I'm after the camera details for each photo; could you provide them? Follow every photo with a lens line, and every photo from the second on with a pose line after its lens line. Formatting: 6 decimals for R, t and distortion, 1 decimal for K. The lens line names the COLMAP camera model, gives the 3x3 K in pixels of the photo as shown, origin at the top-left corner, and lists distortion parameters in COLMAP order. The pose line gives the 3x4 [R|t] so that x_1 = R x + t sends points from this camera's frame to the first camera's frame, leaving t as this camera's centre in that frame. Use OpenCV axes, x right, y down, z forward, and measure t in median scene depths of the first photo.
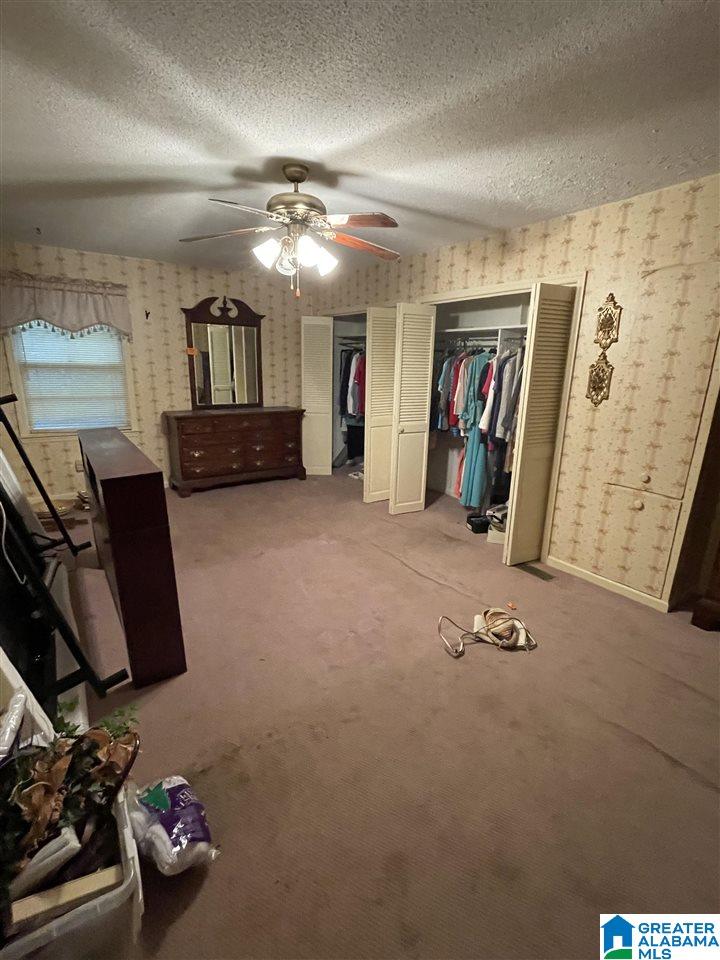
lens RADIAL K [[453.9, 0, 360.0], [0, 453.9, 480.0], [0, 0, 1]] dist [-0.000328, -0.000040]
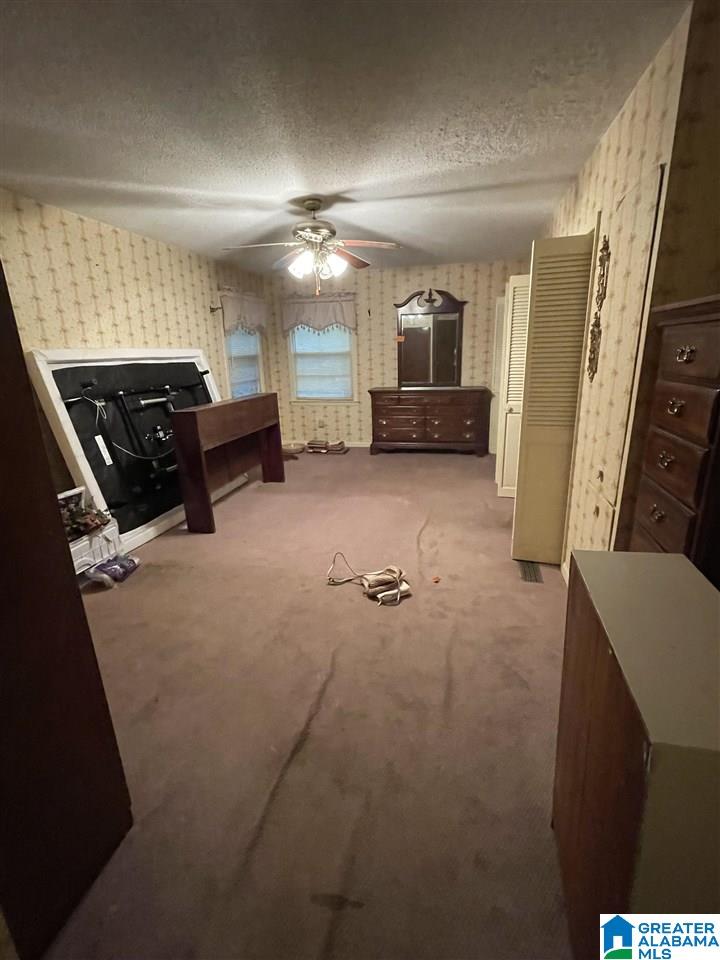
lens RADIAL K [[453.9, 0, 360.0], [0, 453.9, 480.0], [0, 0, 1]] dist [-0.000328, -0.000040]
pose [[0.670433, 0.166748, -0.722990, 0.590700], [-0.146749, 0.984971, 0.091089, -0.003865], [0.727313, 0.045029, 0.684827, 0.114346]]
